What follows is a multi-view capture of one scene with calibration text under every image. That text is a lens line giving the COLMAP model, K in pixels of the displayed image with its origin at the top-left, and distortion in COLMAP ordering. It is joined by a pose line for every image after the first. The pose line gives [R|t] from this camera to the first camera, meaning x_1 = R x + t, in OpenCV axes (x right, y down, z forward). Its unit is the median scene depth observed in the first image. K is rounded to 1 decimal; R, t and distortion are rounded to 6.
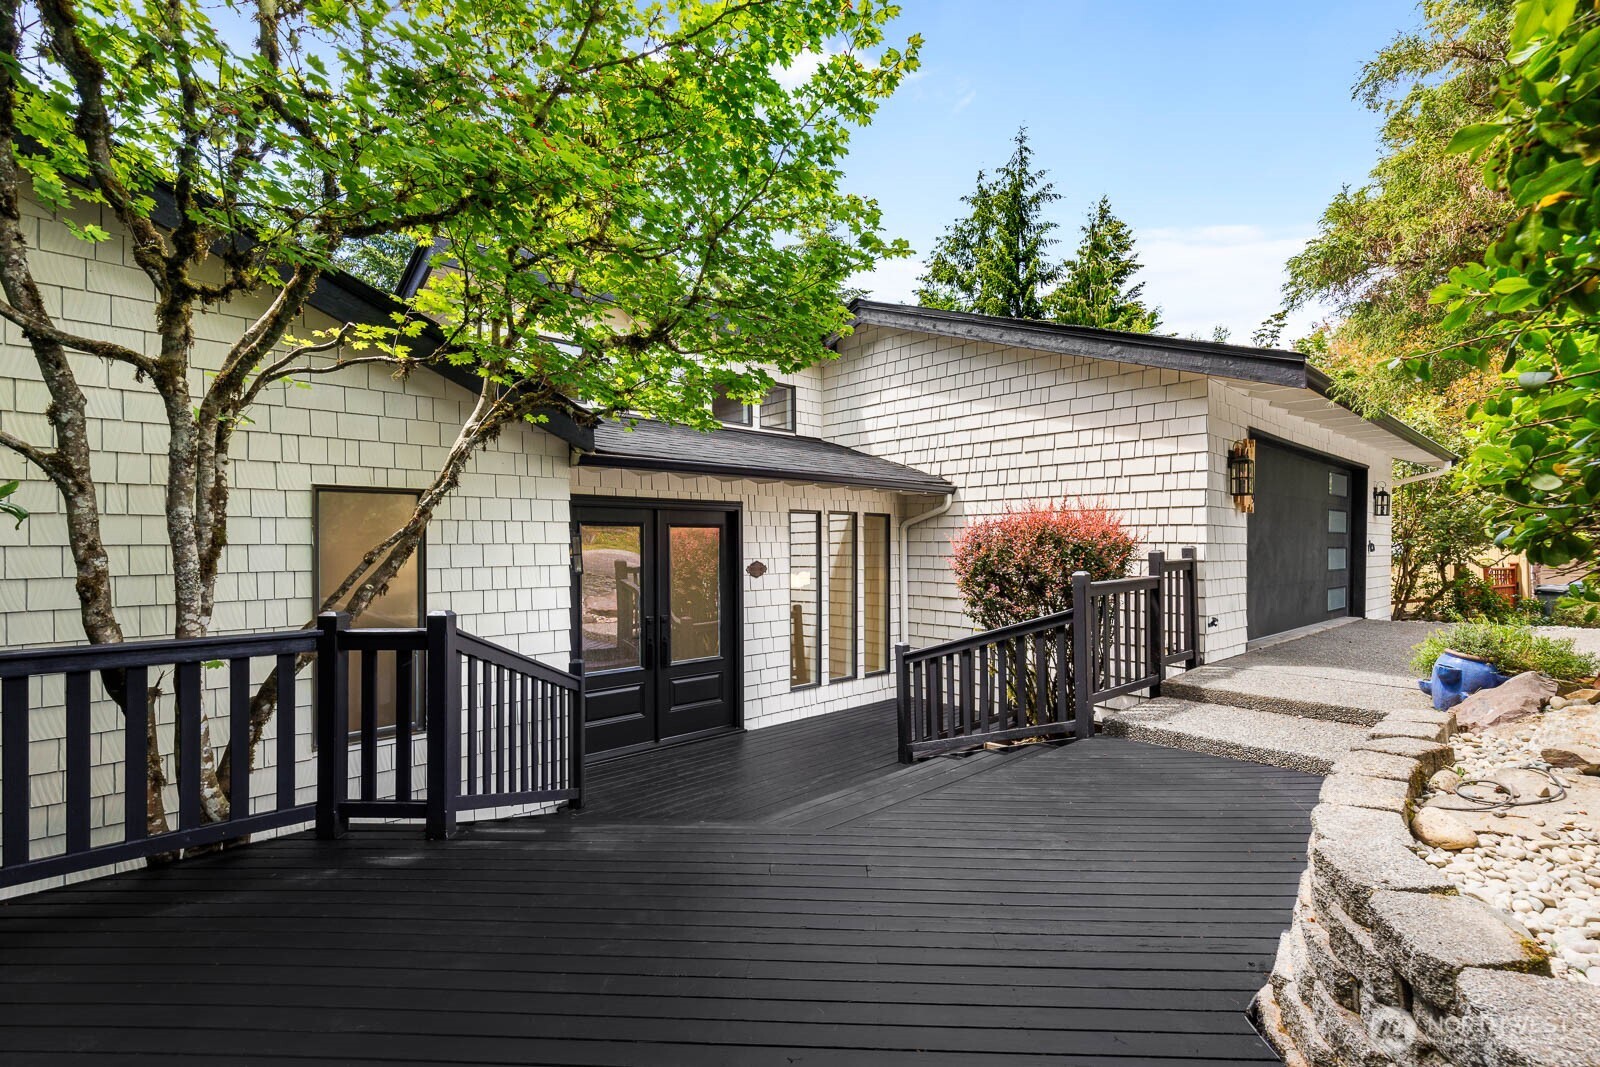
lens RADIAL K [[722.8, 0, 806.5], [0, 722.8, 540.9], [0, 0, 1]] dist [0.009324, -0.000587]
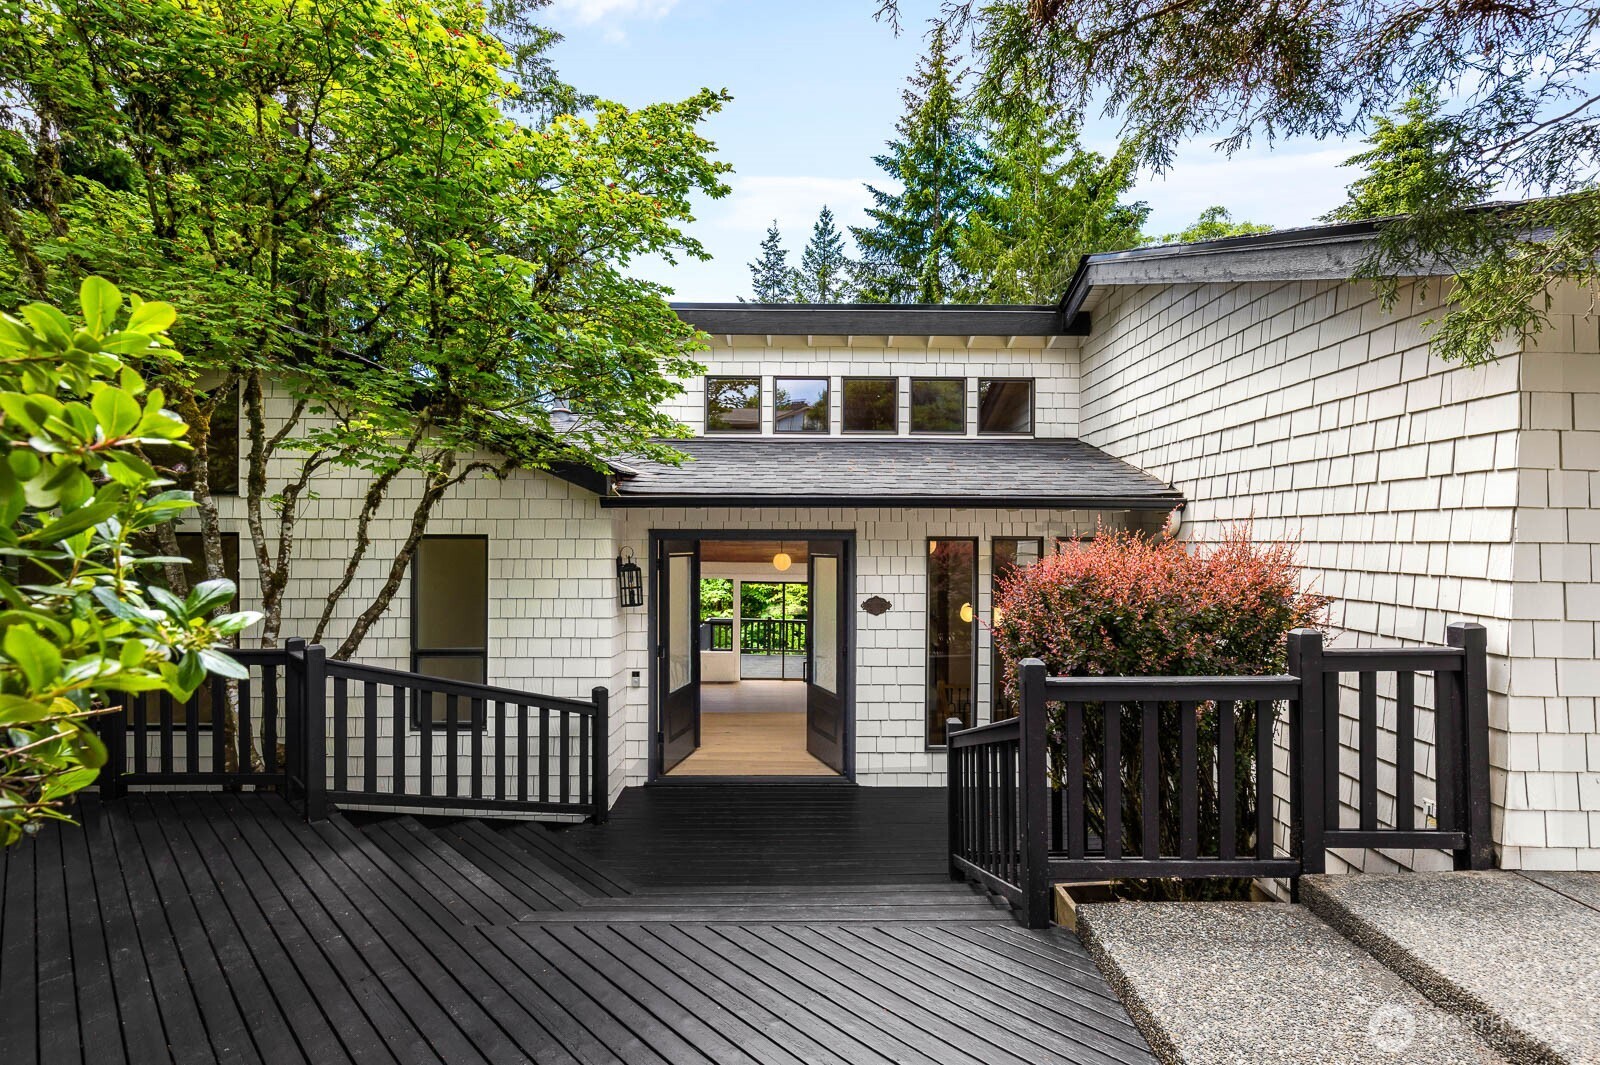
lens RADIAL K [[739.7, 0, 796.9], [0, 739.7, 538.9], [0, 0, 1]] dist [0.002321, -0.000325]
pose [[0.727926, 0.004475, -0.685641, 0.520328], [-0.003540, 0.999990, 0.002769, -0.048059], [0.685647, 0.000412, 0.727934, 0.299925]]
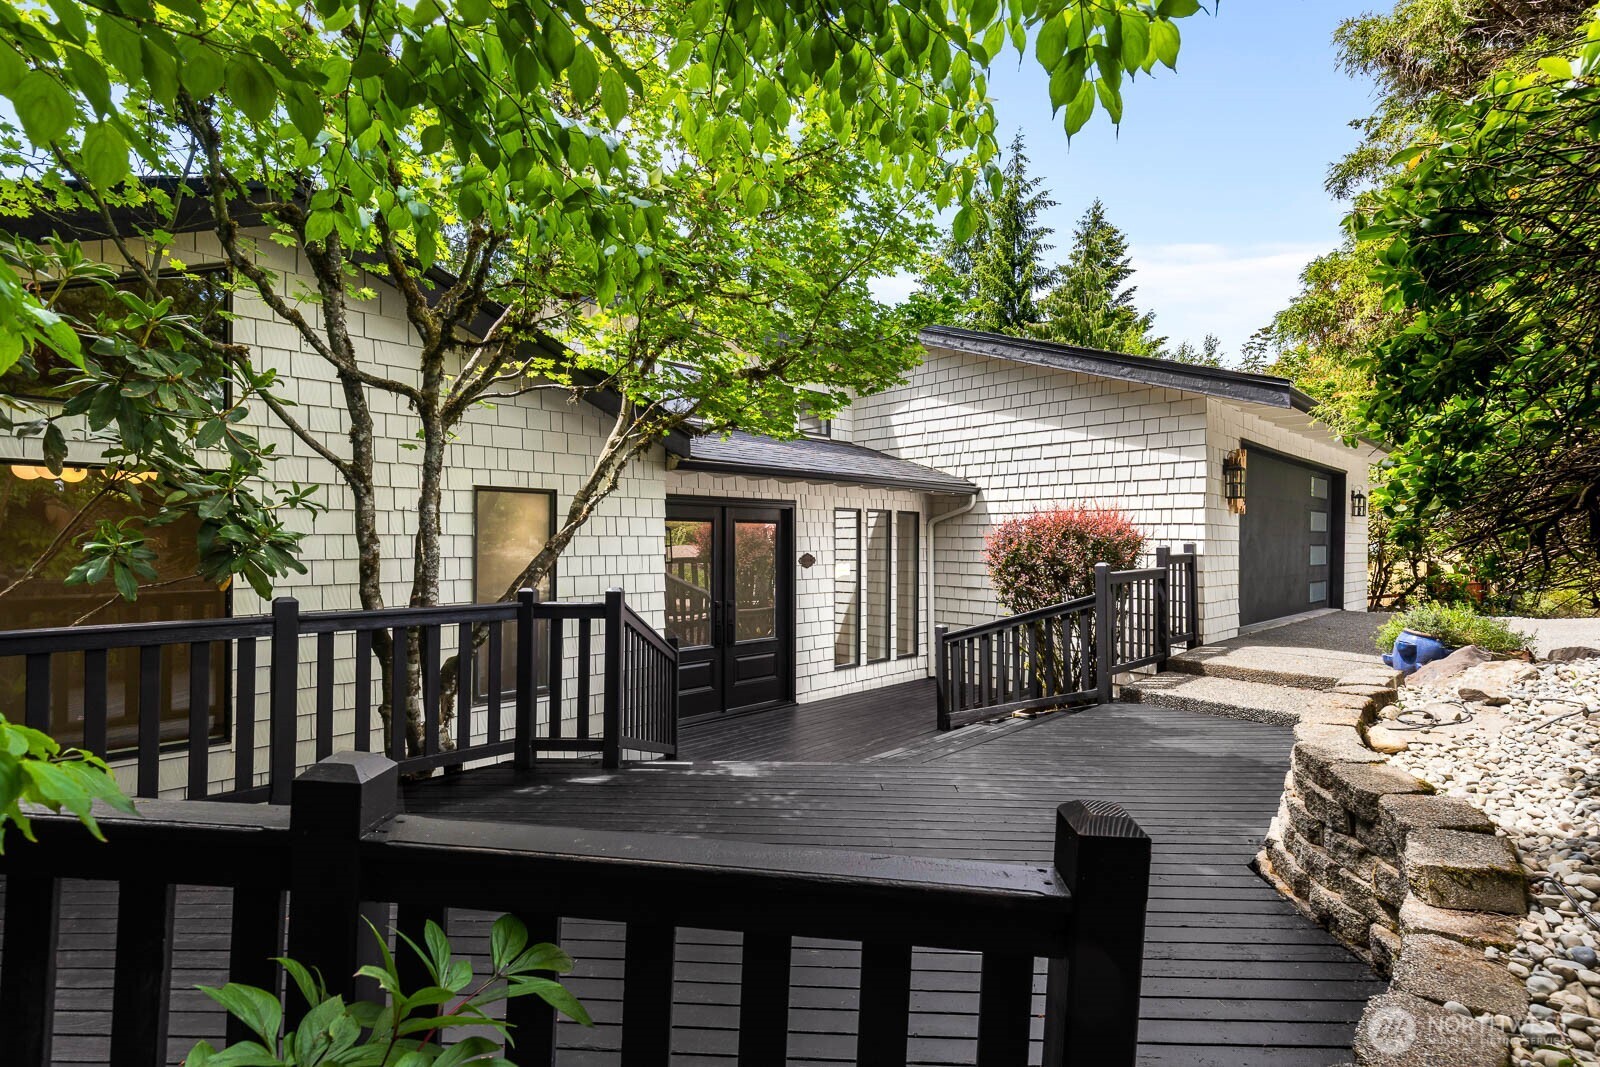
lens RADIAL K [[724.4, 0, 808.6], [0, 724.4, 530.9], [0, 0, 1]] dist [0.009740, -0.000436]
pose [[0.999826, 0.006991, 0.017305, -0.094271], [-0.006853, 0.999945, -0.007997, 0.002304], [-0.017360, 0.007877, 0.999818, -0.137703]]
